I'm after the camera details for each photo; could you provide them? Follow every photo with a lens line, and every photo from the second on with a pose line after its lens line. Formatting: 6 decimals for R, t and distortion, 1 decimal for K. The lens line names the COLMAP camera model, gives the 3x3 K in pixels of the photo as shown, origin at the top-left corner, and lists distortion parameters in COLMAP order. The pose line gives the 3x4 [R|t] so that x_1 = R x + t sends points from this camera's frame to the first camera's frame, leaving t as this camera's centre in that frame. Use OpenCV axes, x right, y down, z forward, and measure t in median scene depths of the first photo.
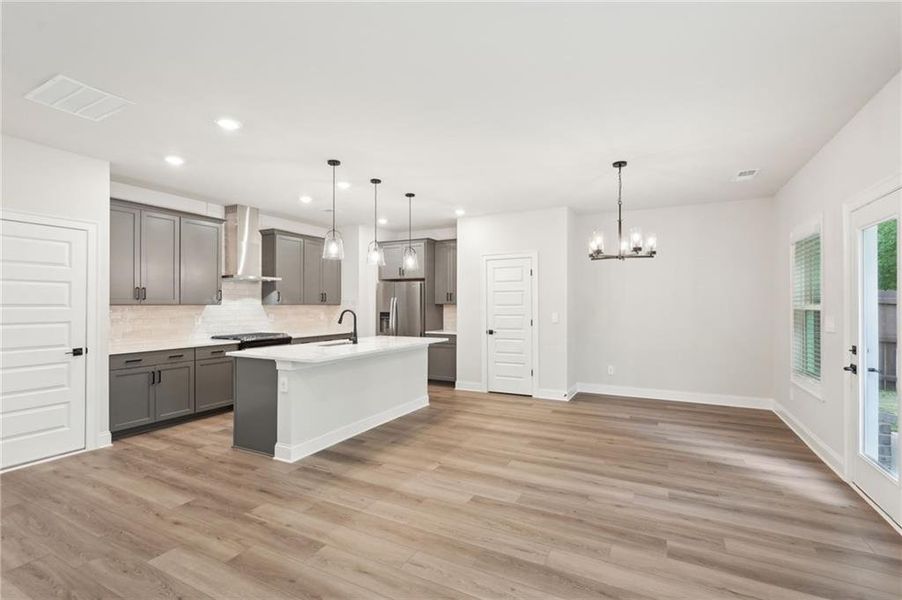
lens RADIAL K [[413.0, 0, 446.8], [0, 413.0, 297.2], [0, 0, 1]] dist [-0.014130, 0.007068]
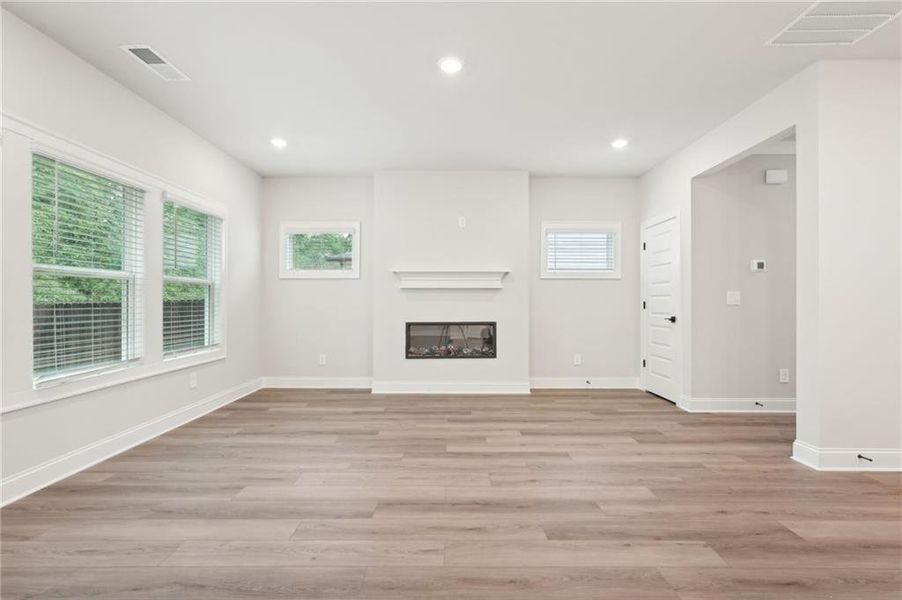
lens RADIAL K [[413.0, 0, 451.1], [0, 413.0, 299.7], [0, 0, 1]] dist [-0.014130, 0.007068]
pose [[-0.884124, -0.002823, -0.467244, 0.131988], [0.007891, 0.999749, -0.020972, 0.064771], [0.467186, -0.022228, -0.883880, 0.808479]]
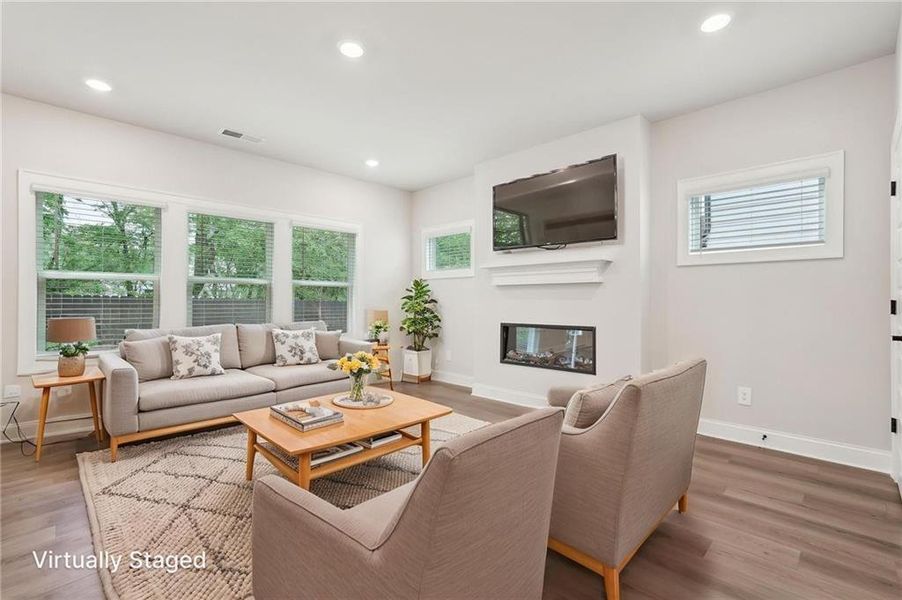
lens RADIAL K [[413.0, 0, 449.7], [0, 413.0, 298.4], [0, 0, 1]] dist [-0.014130, 0.007068]
pose [[-0.952673, 0.000289, 0.303998, -0.443023], [-0.007255, 0.999693, -0.023687, 0.066233], [-0.303912, -0.024772, -0.952378, 0.772250]]
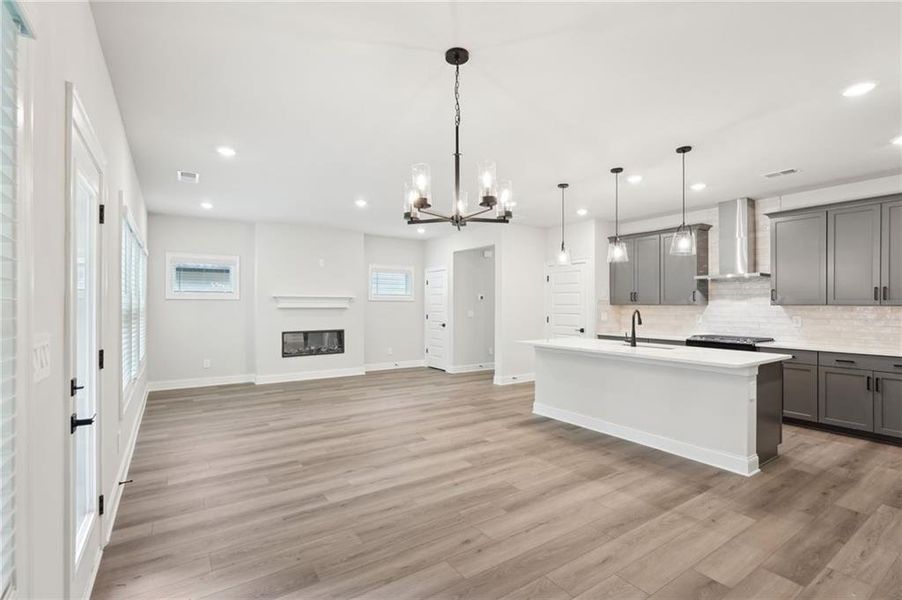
lens RADIAL K [[413.0, 0, 451.3], [0, 413.0, 301.9], [0, 0, 1]] dist [-0.014130, 0.007068]
pose [[-0.468285, -0.007285, -0.883547, 0.780809], [0.013225, 0.999796, -0.015253, 0.021474], [0.883478, -0.018828, -0.468093, 1.065094]]
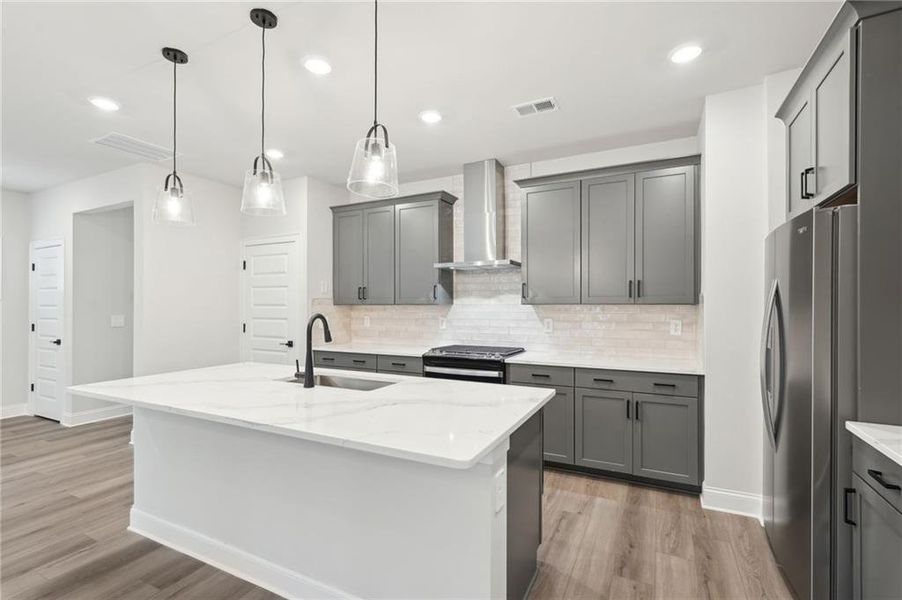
lens RADIAL K [[413.0, 0, 449.9], [0, 413.0, 303.4], [0, 0, 1]] dist [-0.014130, 0.007068]
pose [[0.018047, 0.000949, -0.999837, 0.249765], [0.021349, 0.999771, 0.001335, 0.018492], [0.999609, -0.021369, 0.018023, 1.145691]]
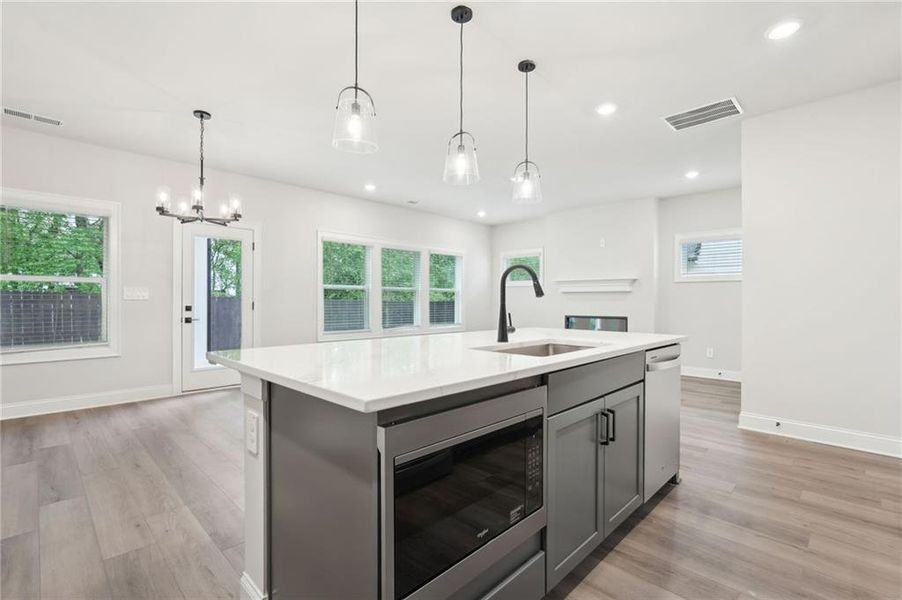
lens RADIAL K [[413.0, 0, 450.1], [0, 413.0, 301.2], [0, 0, 1]] dist [-0.014130, 0.007068]
pose [[-0.958466, -0.003642, 0.285182, -0.290798], [-0.008538, 0.999837, -0.015928, 0.075037], [-0.285078, -0.017702, -0.958341, 1.432410]]
